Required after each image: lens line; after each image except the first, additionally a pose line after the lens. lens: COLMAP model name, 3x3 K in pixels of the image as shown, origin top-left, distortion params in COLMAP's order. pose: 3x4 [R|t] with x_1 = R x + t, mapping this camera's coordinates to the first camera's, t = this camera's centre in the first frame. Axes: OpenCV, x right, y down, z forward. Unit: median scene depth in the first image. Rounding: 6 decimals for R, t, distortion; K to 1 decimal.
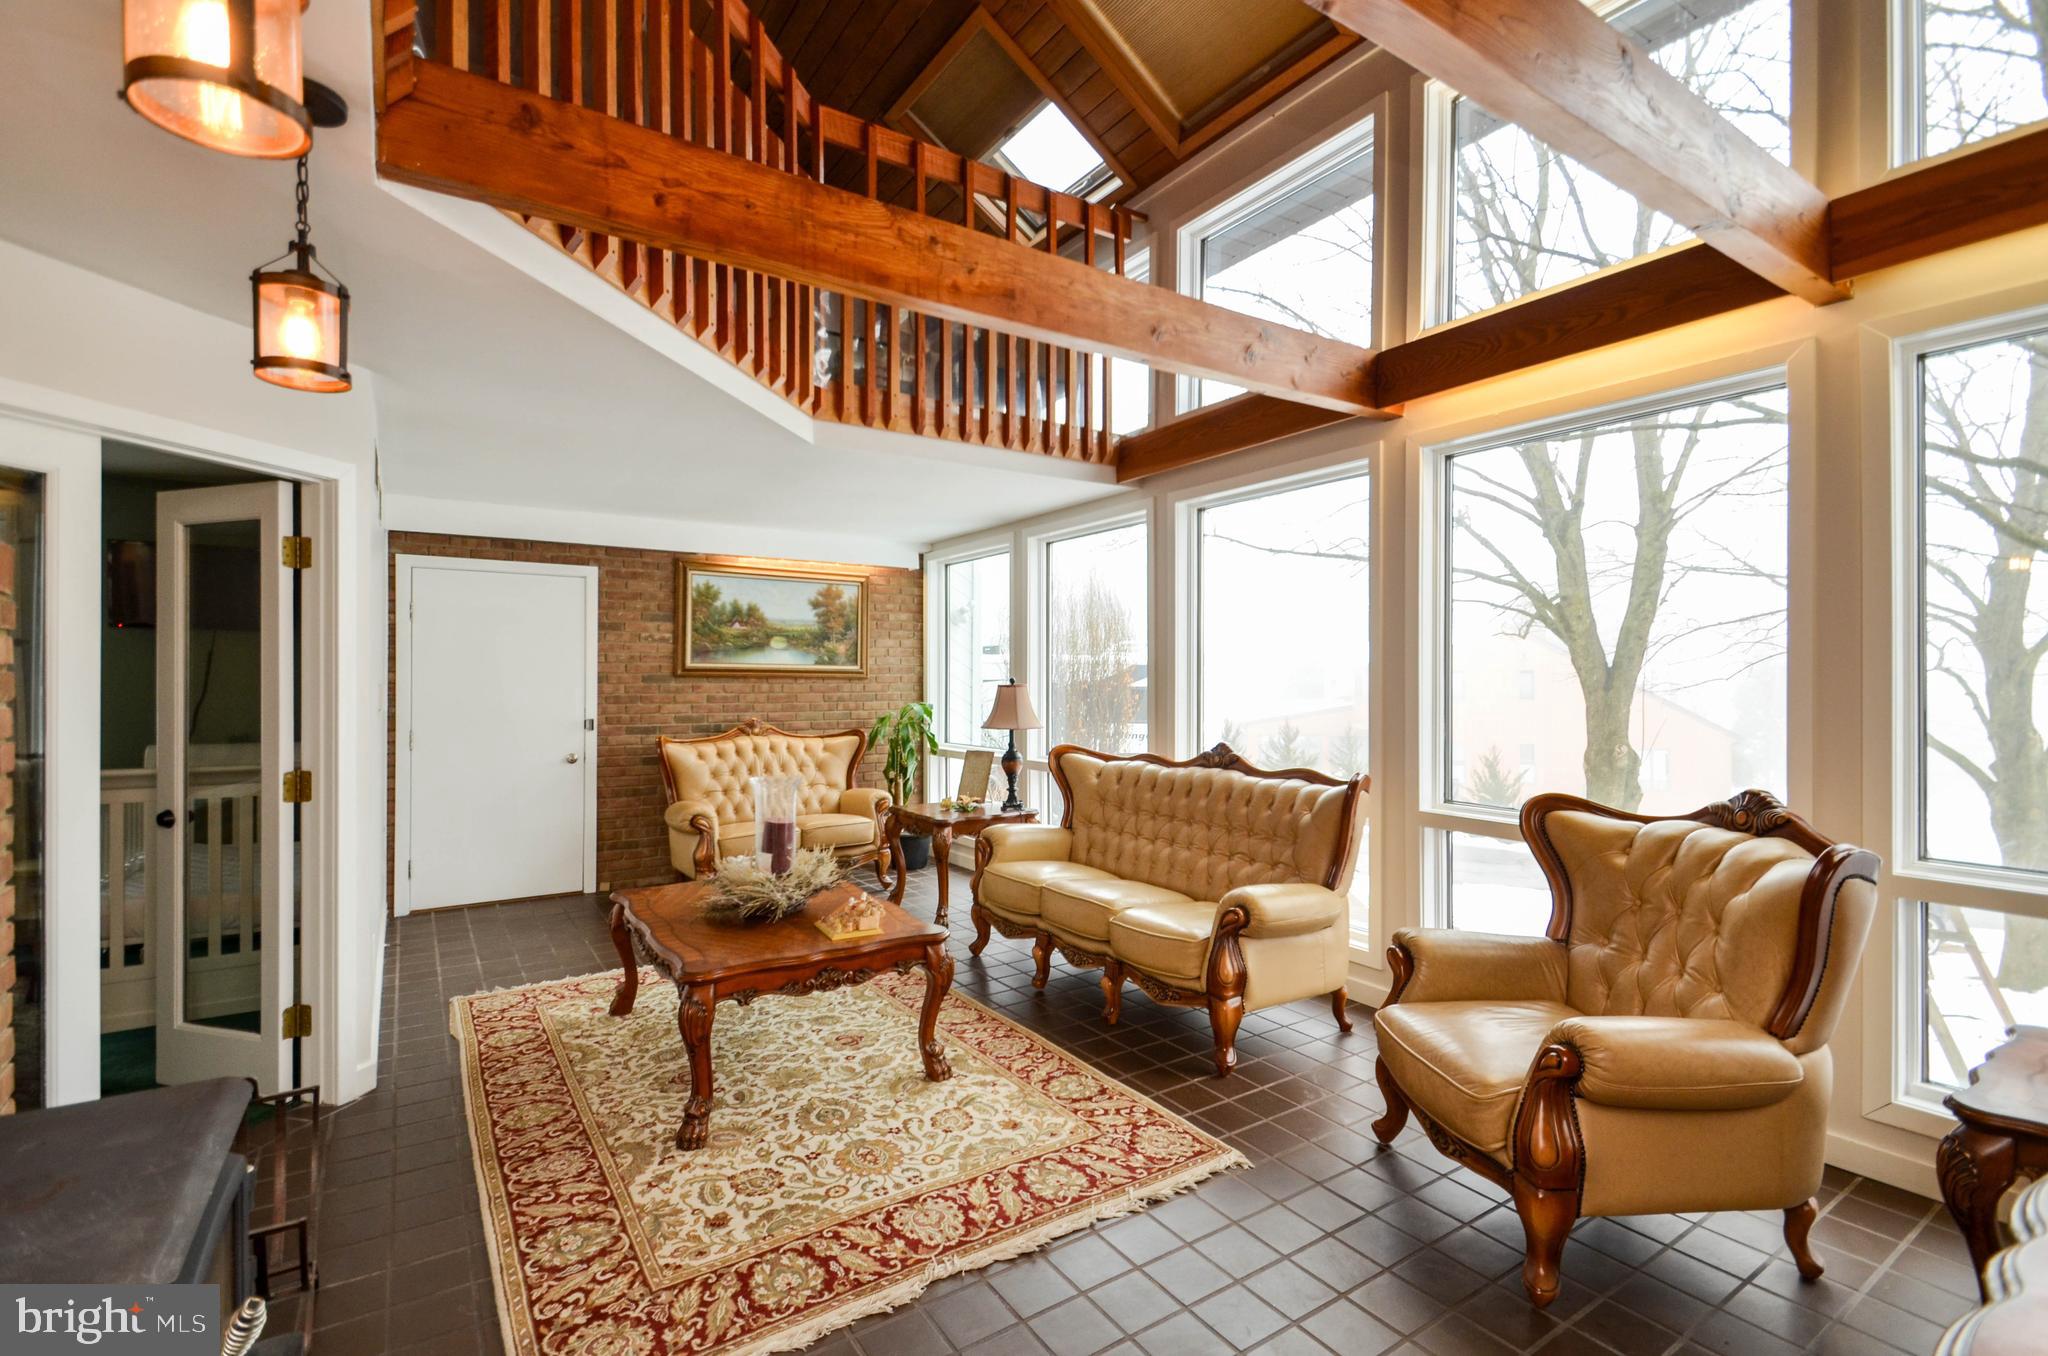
lens RADIAL K [[930.3, 0, 1018.3], [0, 930.3, 673.3], [0, 0, 1]] dist [0.024707, -0.012468]
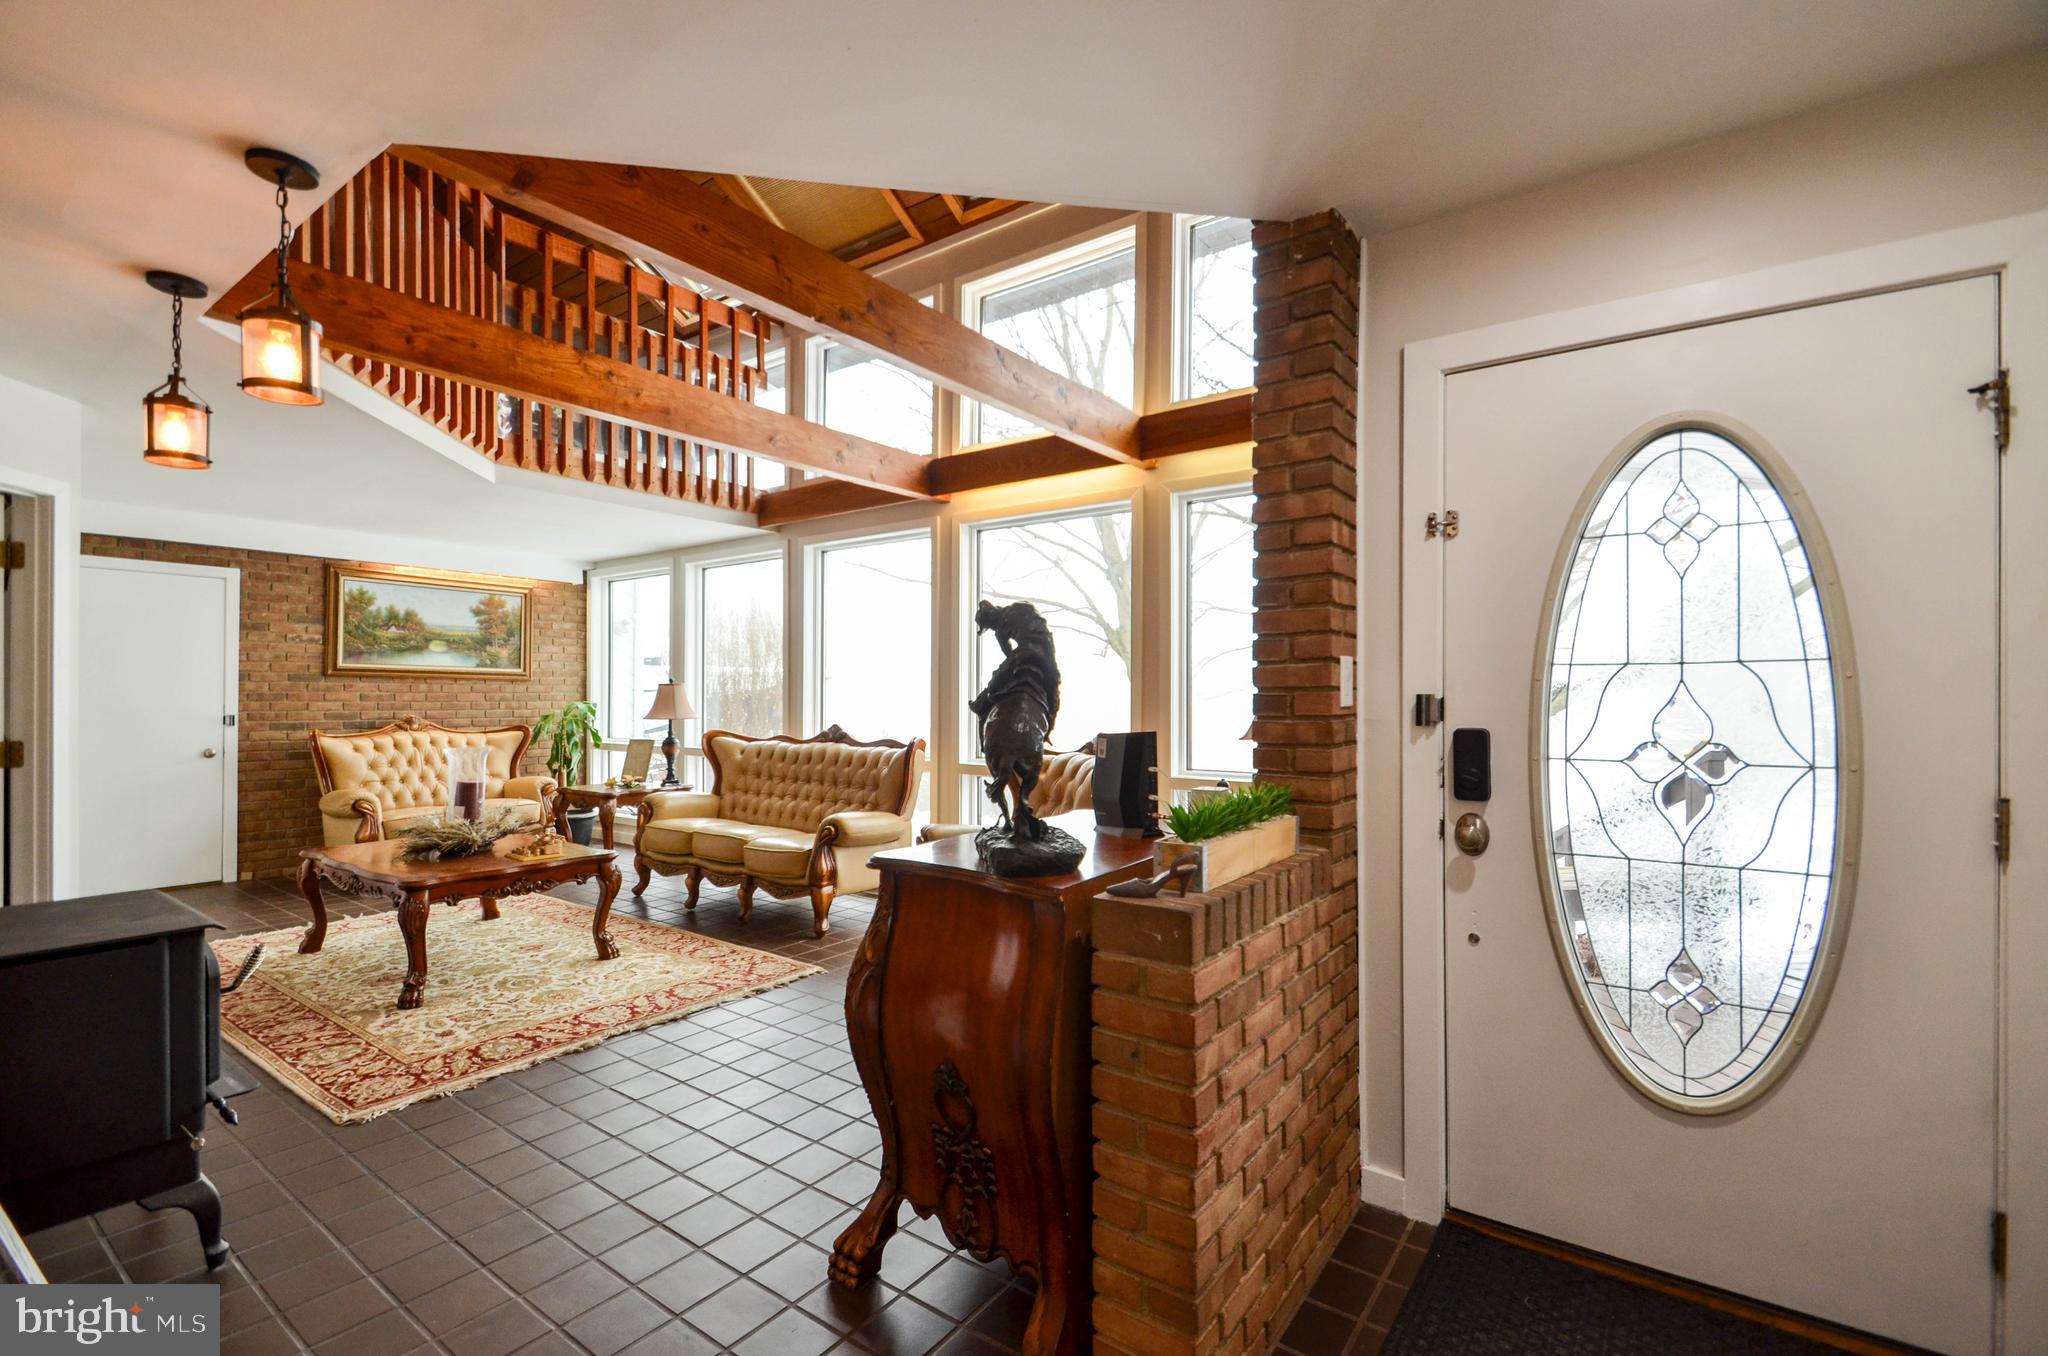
lens RADIAL K [[930.3, 0, 1046.9], [0, 930.3, 691.9], [0, 0, 1]] dist [0.024707, -0.012468]
pose [[0.932527, 0.003432, 0.361083, 0.014402], [-0.003357, 0.999994, -0.000835, 0.029932], [-0.361084, -0.000434, 0.932533, -0.432641]]
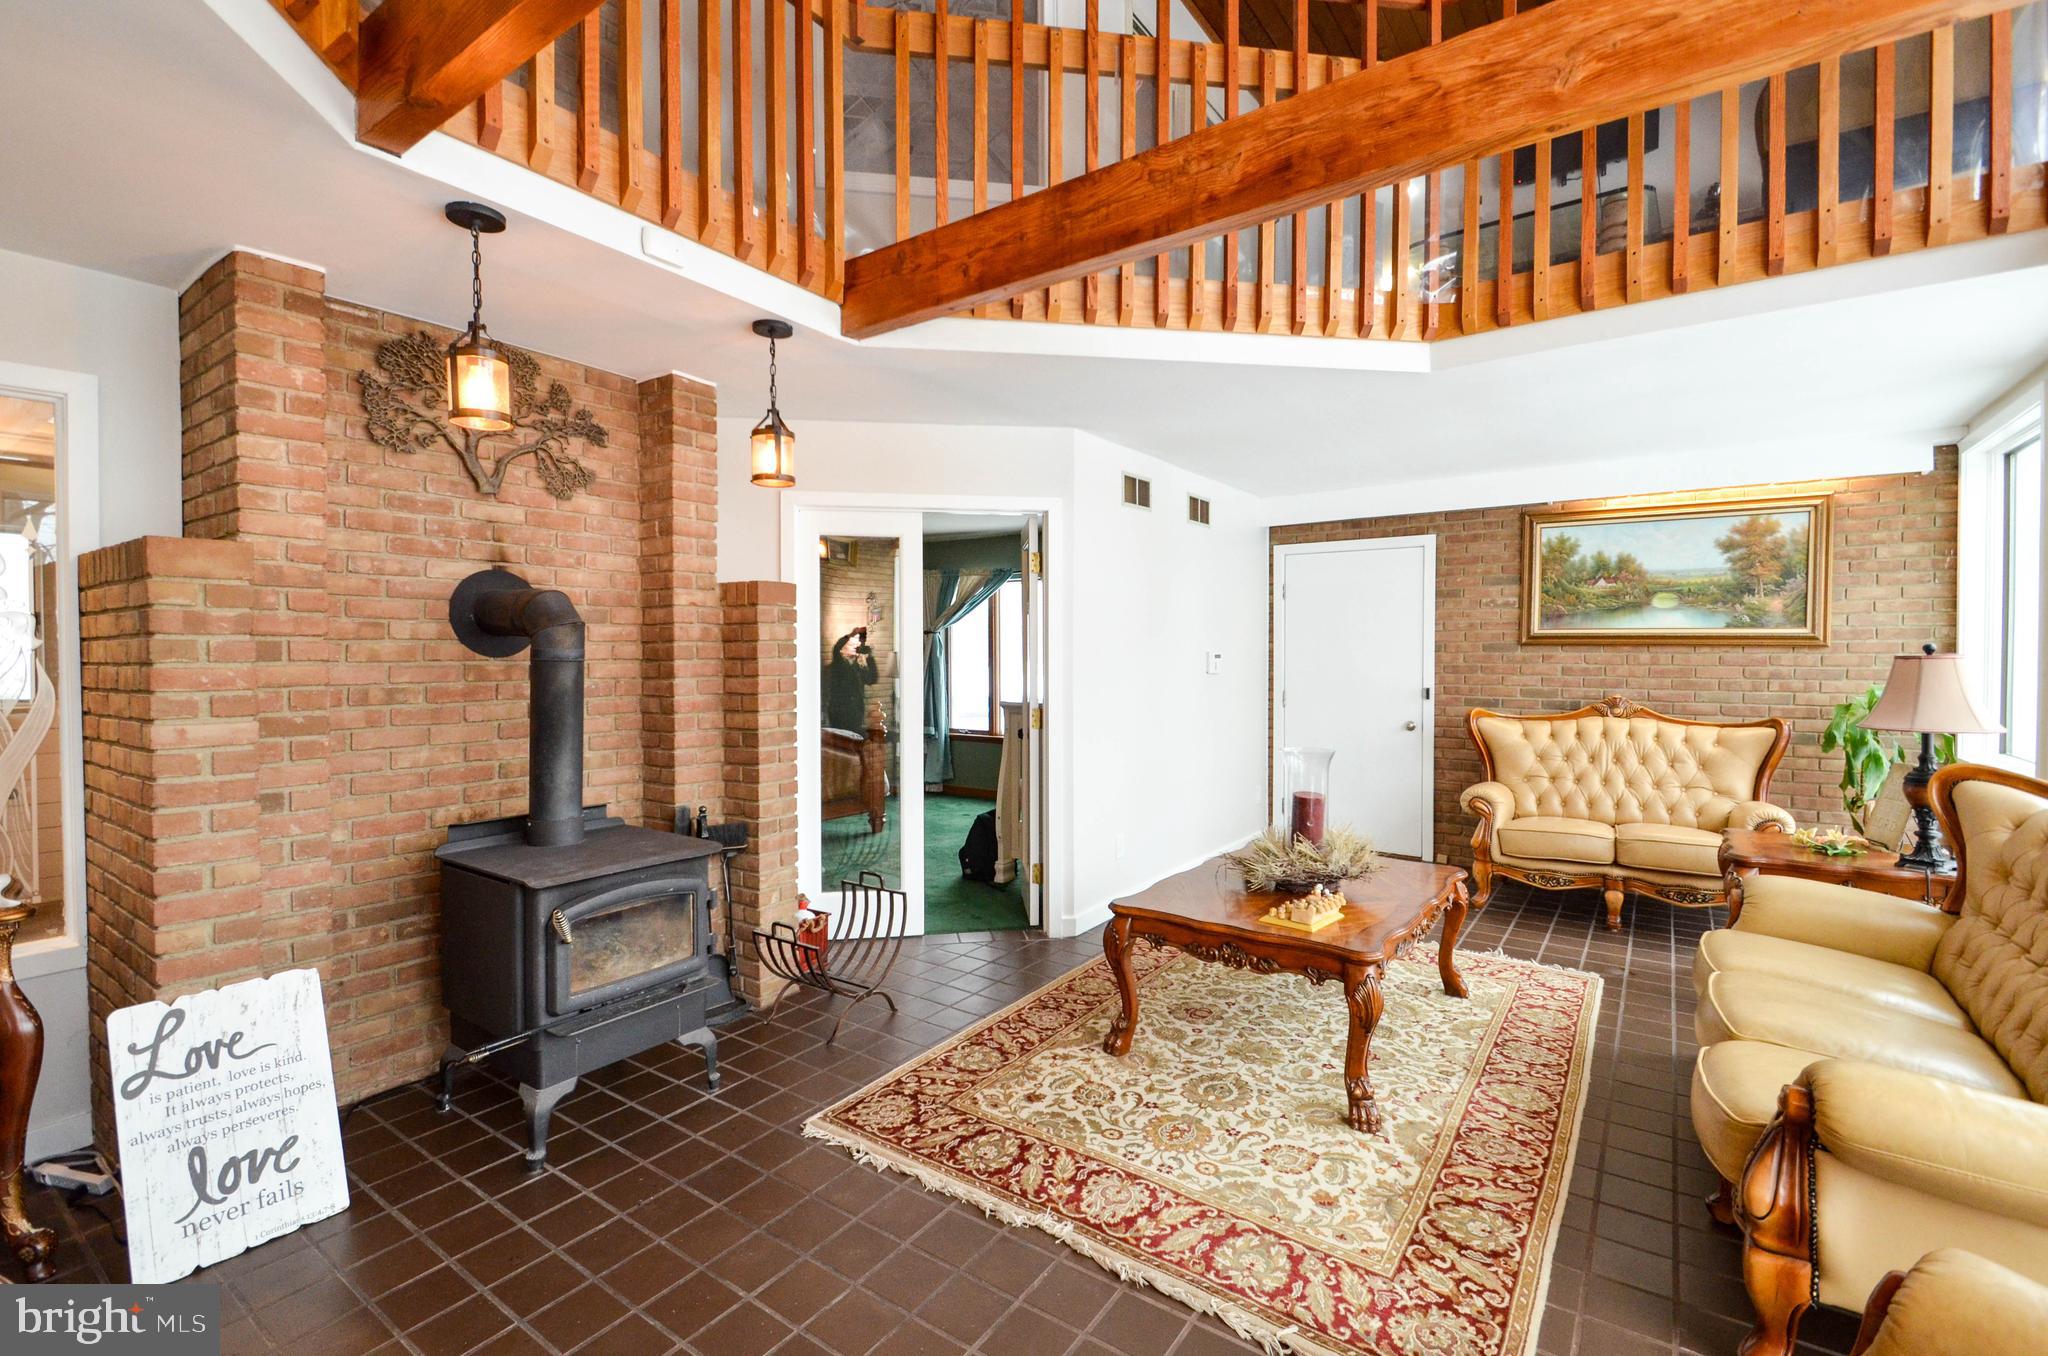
lens RADIAL K [[930.3, 0, 1004.5], [0, 930.3, 659.6], [0, 0, 1]] dist [0.024707, -0.012468]
pose [[0.330100, 0.008985, -0.943903, 0.480910], [0.004435, 0.999929, 0.011069, 0.008170], [0.943936, -0.007841, 0.330036, 0.353050]]
